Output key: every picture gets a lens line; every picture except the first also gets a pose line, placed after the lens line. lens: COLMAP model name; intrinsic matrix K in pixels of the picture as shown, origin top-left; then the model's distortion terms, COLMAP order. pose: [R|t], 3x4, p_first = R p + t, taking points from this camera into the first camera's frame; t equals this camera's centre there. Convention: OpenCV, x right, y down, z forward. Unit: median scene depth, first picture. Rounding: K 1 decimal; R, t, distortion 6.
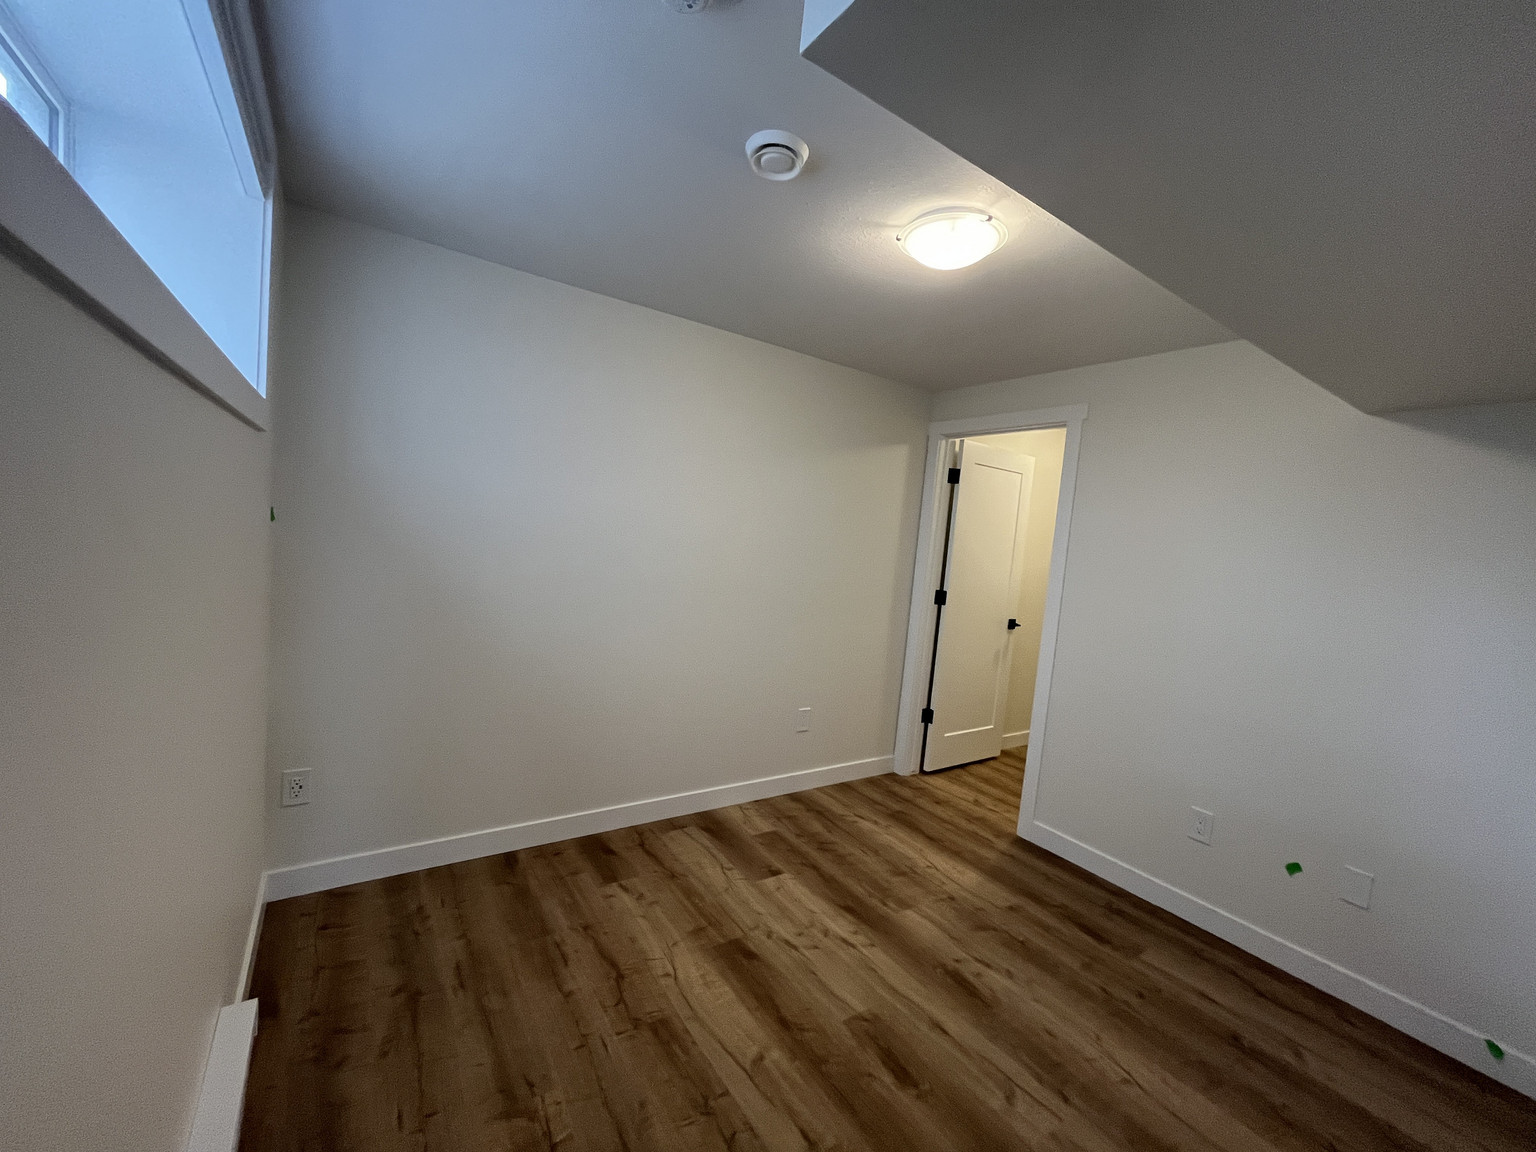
lens RADIAL K [[618.6, 0, 764.5], [0, 618.6, 577.3], [0, 0, 1]] dist [-0.005252, 0.000825]
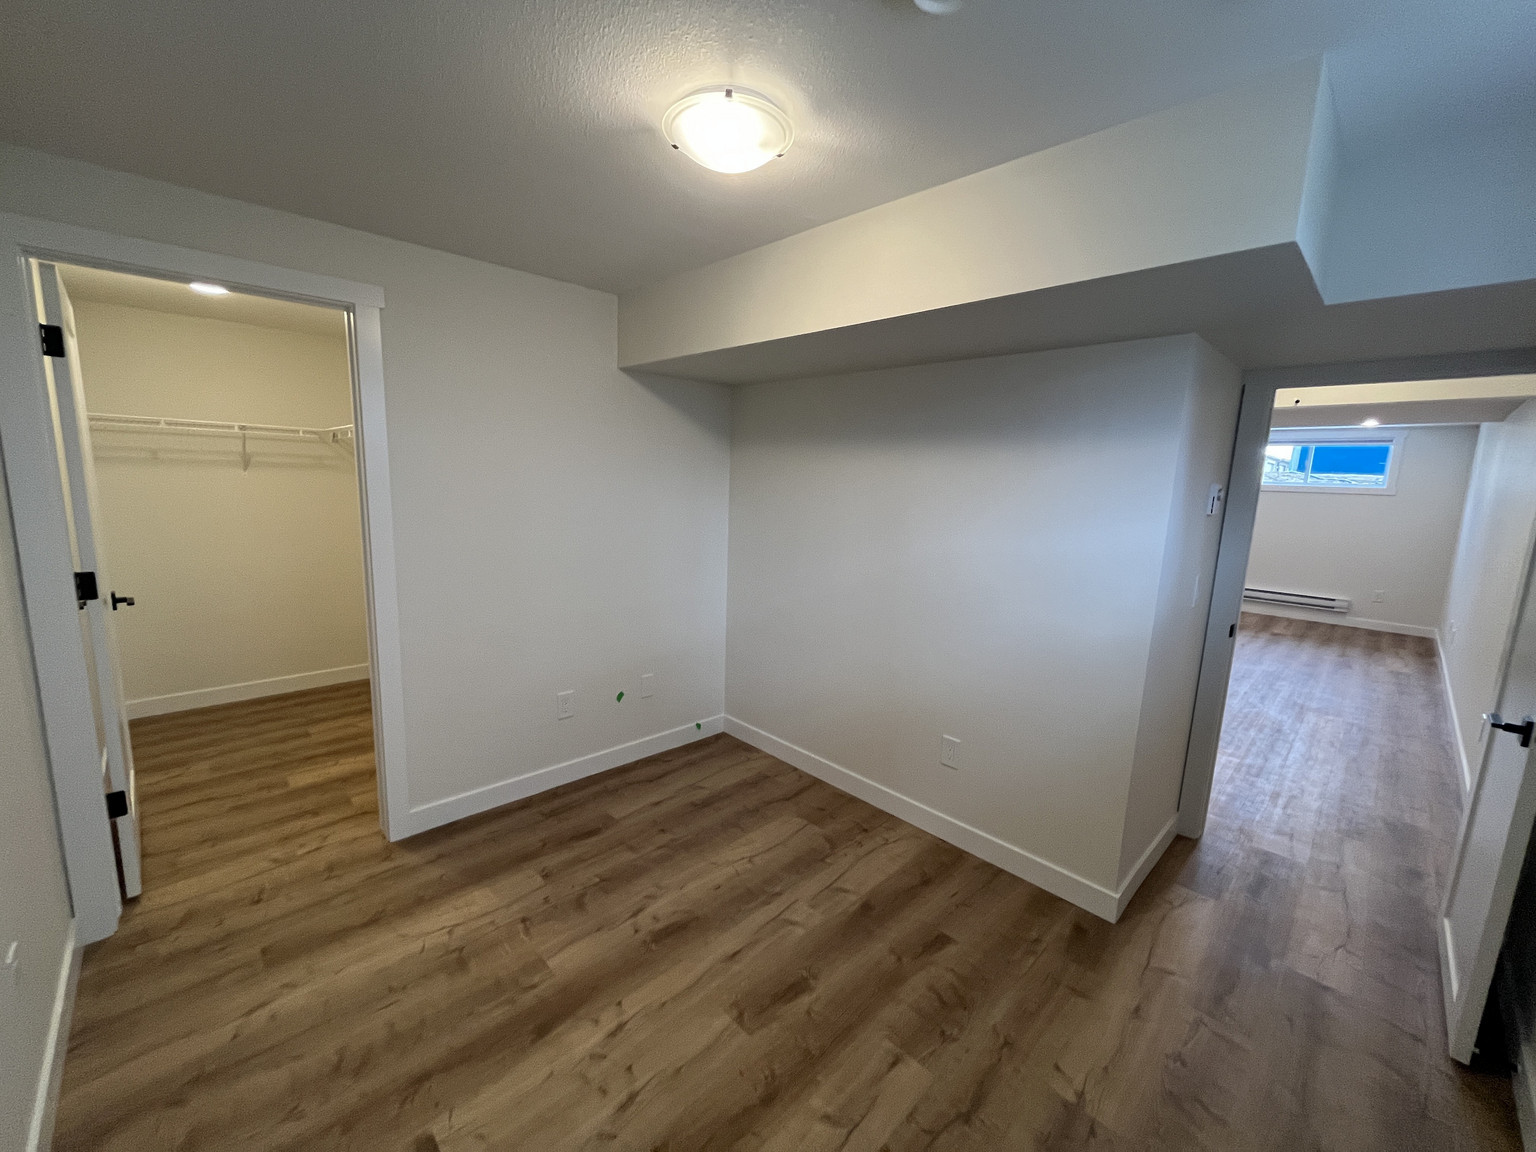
lens RADIAL K [[618.6, 0, 762.1], [0, 618.6, 576.9], [0, 0, 1]] dist [-0.005252, 0.000825]
pose [[-0.163942, -0.248466, 0.954666, -0.454757], [0.028578, 0.966158, 0.256365, -0.136205], [-0.986056, 0.069312, -0.151293, 0.837176]]
